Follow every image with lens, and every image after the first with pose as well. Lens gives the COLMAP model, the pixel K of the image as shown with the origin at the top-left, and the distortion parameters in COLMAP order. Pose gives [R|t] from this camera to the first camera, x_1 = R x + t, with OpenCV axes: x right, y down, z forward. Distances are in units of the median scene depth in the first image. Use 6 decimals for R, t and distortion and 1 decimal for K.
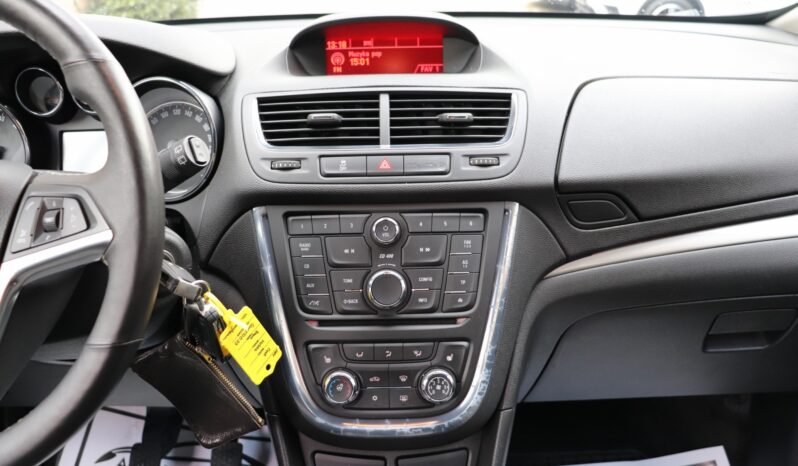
lens RADIAL K [[659.8, 0, 399.0], [0, 659.8, 233.0], [0, 0, 1]] dist [-0.175878, 0.151258]
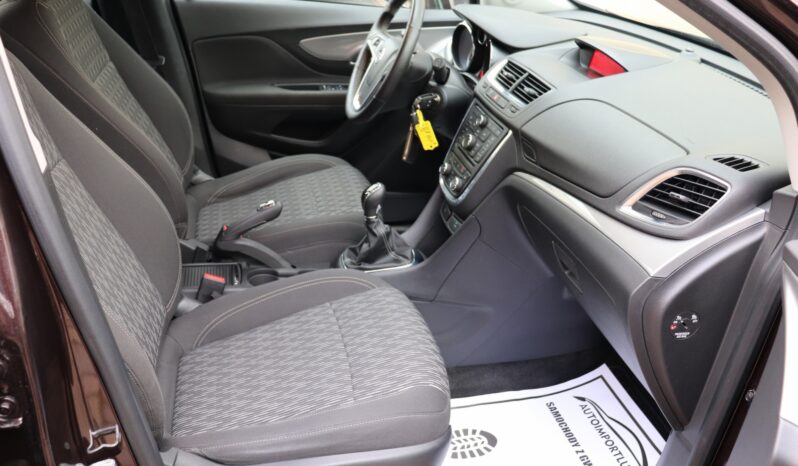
lens RADIAL K [[709.6, 0, 399.0], [0, 709.6, 233.0], [0, 0, 1]] dist [-0.178103, 0.196683]
pose [[0.187992, 0.459986, -0.867797, 2.295111], [-0.402091, 0.842160, 0.359292, -0.453556], [0.896093, 0.281389, 0.343275, -0.036814]]
